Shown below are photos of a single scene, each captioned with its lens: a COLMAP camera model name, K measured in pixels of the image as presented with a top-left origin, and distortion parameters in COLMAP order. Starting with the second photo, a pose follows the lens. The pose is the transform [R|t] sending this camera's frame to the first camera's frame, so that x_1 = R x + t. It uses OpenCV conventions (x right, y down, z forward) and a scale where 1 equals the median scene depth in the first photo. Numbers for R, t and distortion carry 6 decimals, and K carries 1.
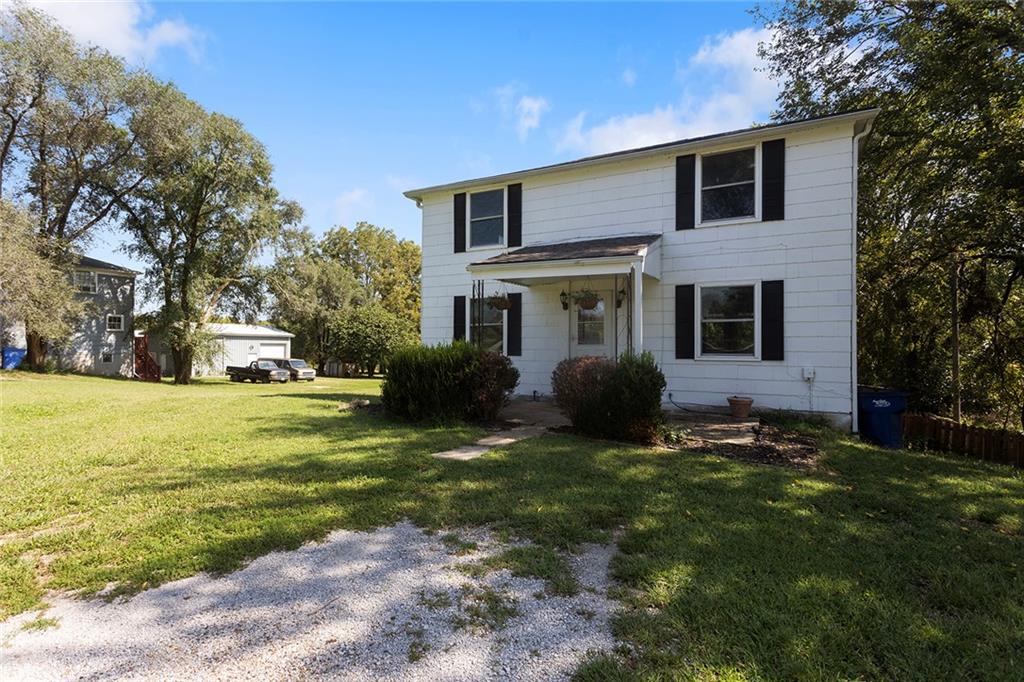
lens RADIAL K [[500.4, 0, 512.0], [0, 500.4, 341.0], [0, 0, 1]] dist [-0.001695, 0.030161]
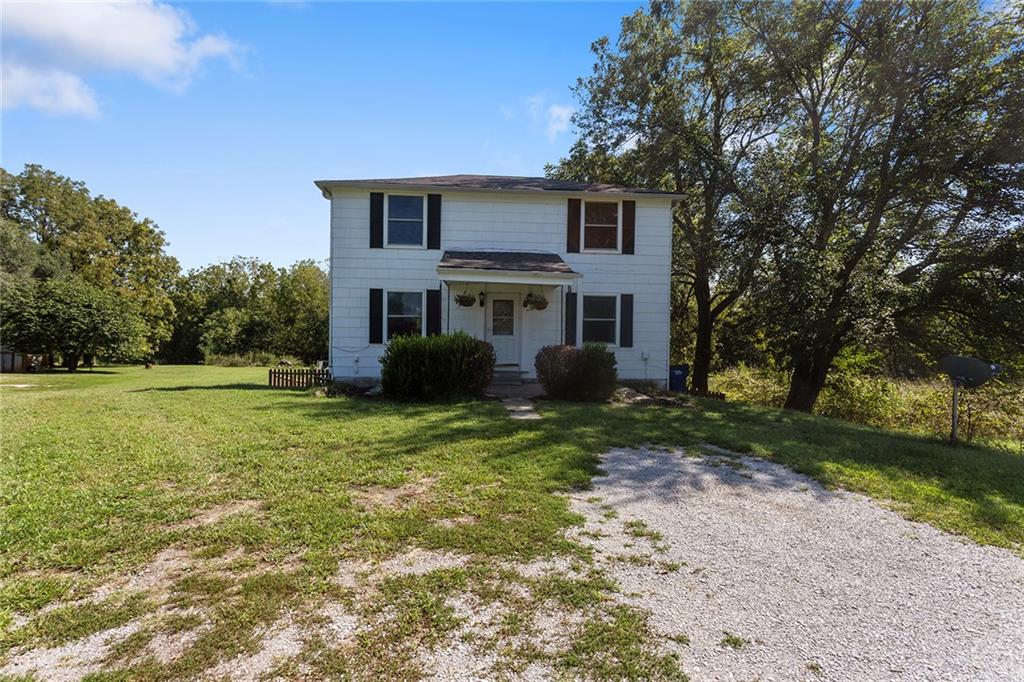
lens RADIAL K [[497.0, 0, 502.6], [0, 497.0, 344.0], [0, 0, 1]] dist [0.000565, 0.001749]
pose [[0.848546, -0.001024, 0.529121, -0.503058], [-0.015330, 0.999531, 0.026519, -0.004028], [-0.528900, -0.030614, 0.848132, -0.063956]]
